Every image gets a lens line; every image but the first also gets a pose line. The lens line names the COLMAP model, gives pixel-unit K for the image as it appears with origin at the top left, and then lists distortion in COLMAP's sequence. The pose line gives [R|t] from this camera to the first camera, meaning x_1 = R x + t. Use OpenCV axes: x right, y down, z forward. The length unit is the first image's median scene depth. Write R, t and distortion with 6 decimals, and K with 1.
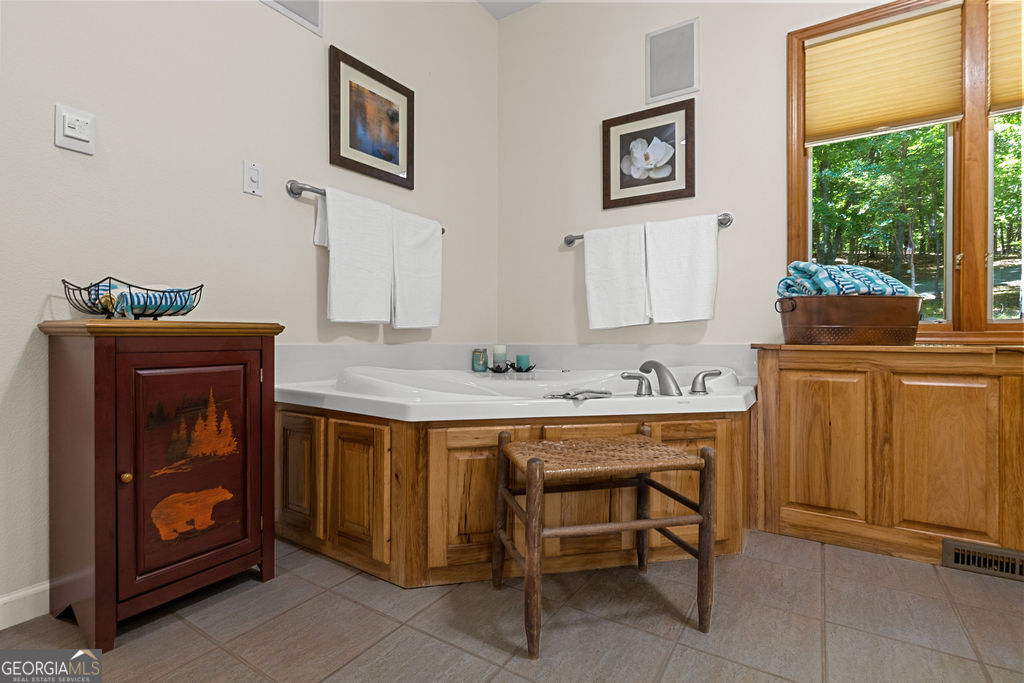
lens RADIAL K [[492.1, 0, 507.9], [0, 492.1, 336.9], [0, 0, 1]] dist [-0.005826, 0.001735]
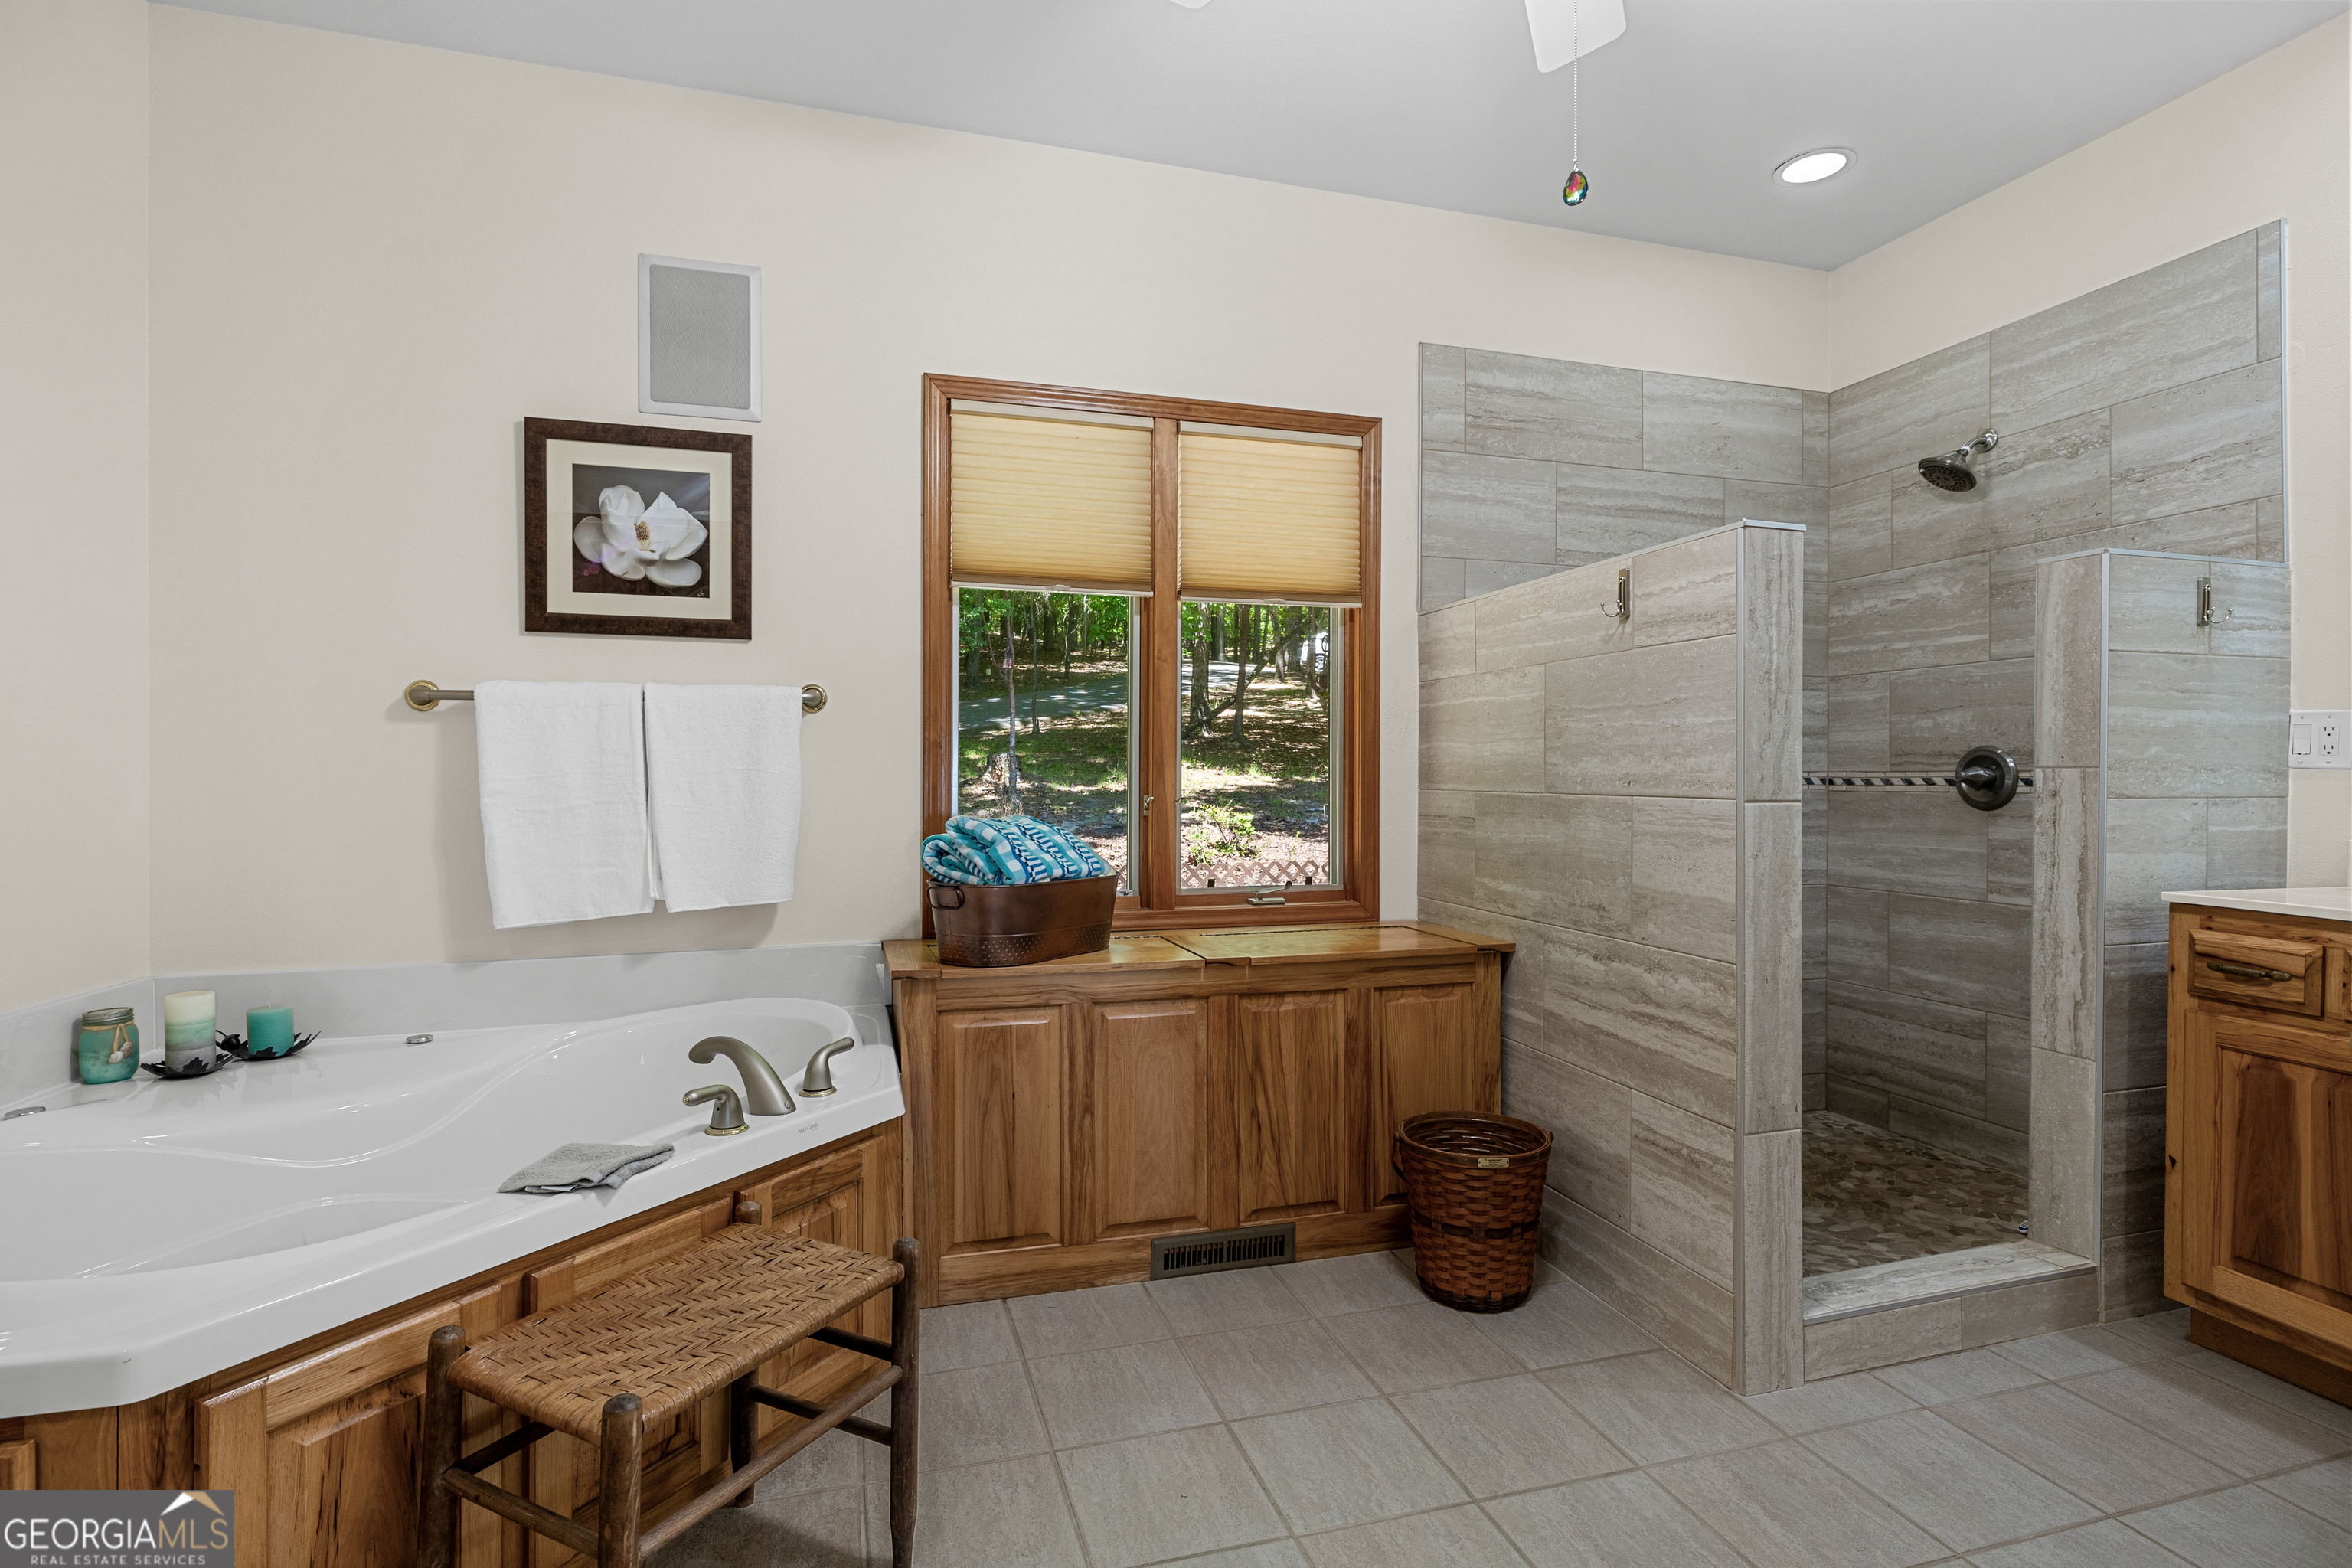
lens RADIAL K [[1130.3, 0, 1187.1], [0, 1130.3, 769.9], [0, 0, 1]] dist [-0.005826, 0.001735]
pose [[0.644200, 0.004184, 0.764846, -0.266438], [-0.002845, 0.999991, -0.003075, -0.218657], [-0.764852, -0.000195, 0.644206, -0.054705]]
